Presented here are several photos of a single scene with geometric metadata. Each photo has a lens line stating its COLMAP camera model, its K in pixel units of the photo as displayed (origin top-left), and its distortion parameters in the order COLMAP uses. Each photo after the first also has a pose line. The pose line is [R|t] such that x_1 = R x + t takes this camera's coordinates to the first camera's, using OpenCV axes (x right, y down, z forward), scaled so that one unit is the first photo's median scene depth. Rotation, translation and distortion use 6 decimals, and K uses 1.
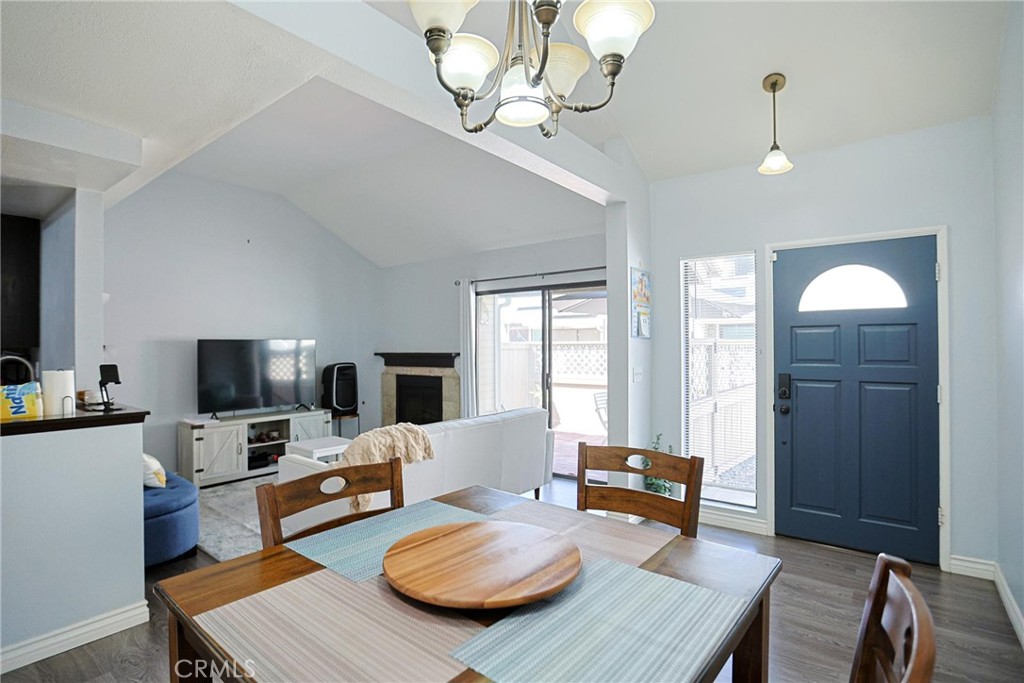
lens RADIAL K [[494.5, 0, 509.6], [0, 494.5, 344.9], [0, 0, 1]] dist [-0.038512, 0.016231]
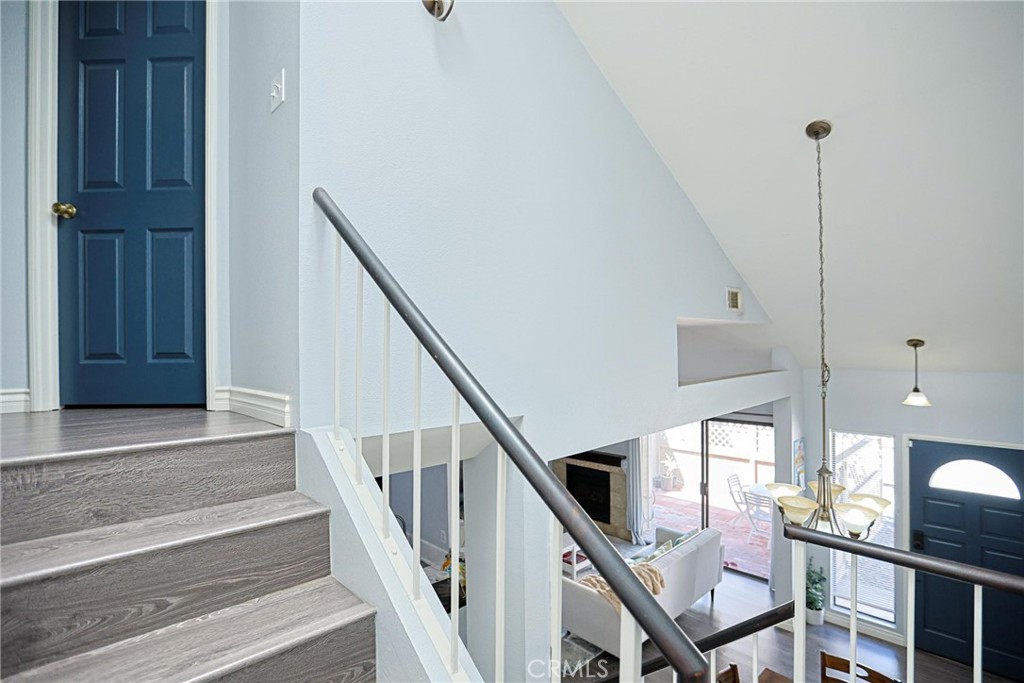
lens RADIAL K [[494.5, 0, 509.6], [0, 494.5, 344.9], [0, 0, 1]] dist [-0.038512, 0.016231]
pose [[0.990677, -0.009143, -0.135921, -0.360899], [0.010249, 0.999920, 0.007440, -0.456713], [0.135842, -0.008763, 0.990692, -0.463901]]
